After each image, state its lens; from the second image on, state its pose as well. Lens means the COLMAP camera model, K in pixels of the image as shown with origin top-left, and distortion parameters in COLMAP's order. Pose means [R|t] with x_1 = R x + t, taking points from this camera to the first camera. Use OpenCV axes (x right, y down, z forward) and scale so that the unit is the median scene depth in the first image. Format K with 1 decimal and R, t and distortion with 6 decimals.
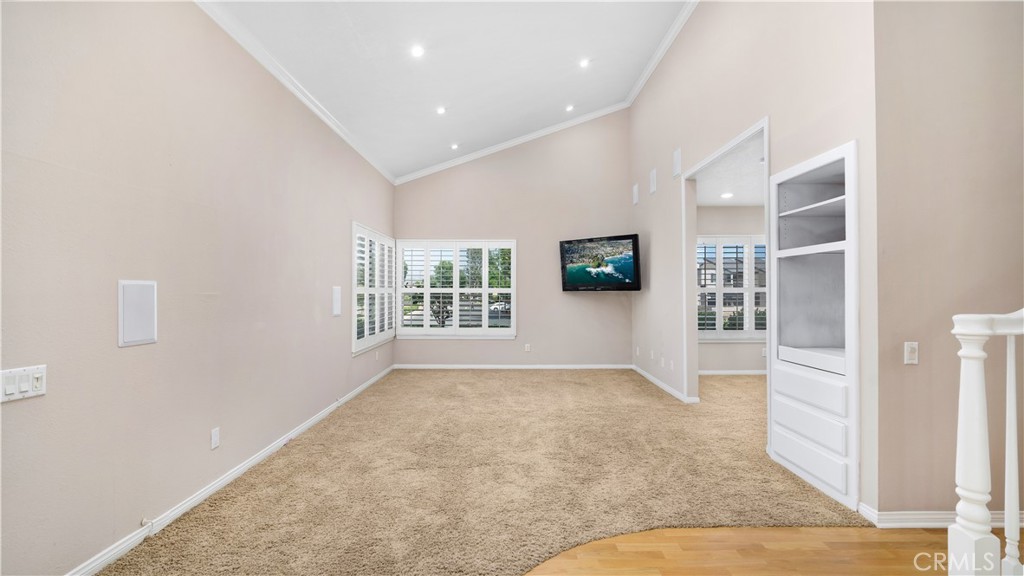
lens RADIAL K [[448.9, 0, 512.5], [0, 448.9, 265.8], [0, 0, 1]] dist [-0.024256, 0.012648]
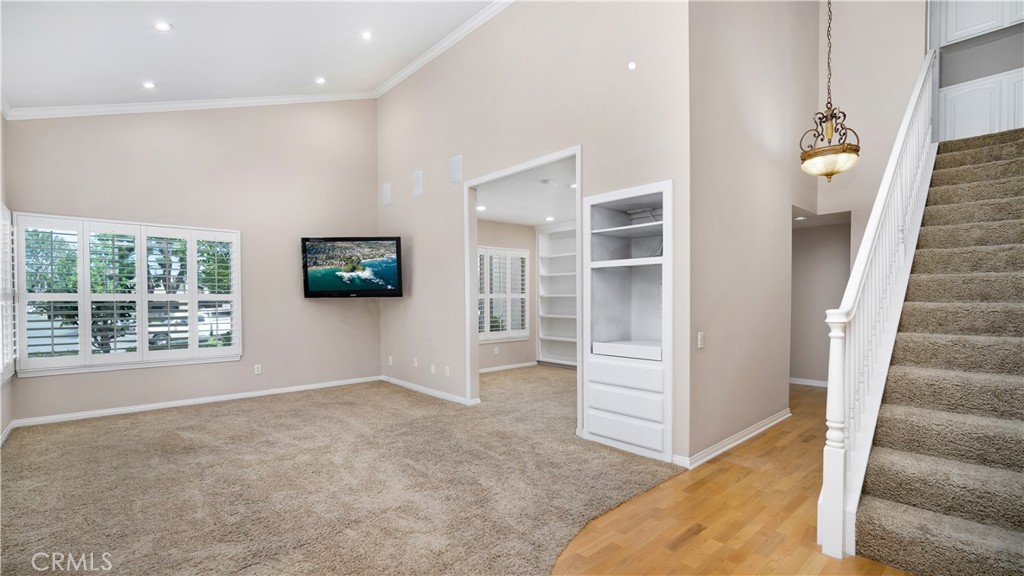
lens RADIAL K [[457.7, 0, 511.1], [0, 457.7, 282.7], [0, 0, 1]] dist [-0.003273, -0.000279]
pose [[0.747443, 0.018893, 0.664058, -0.270668], [-0.033681, 0.999388, 0.009477, 0.012624], [-0.663472, -0.029450, 0.747621, 0.174045]]
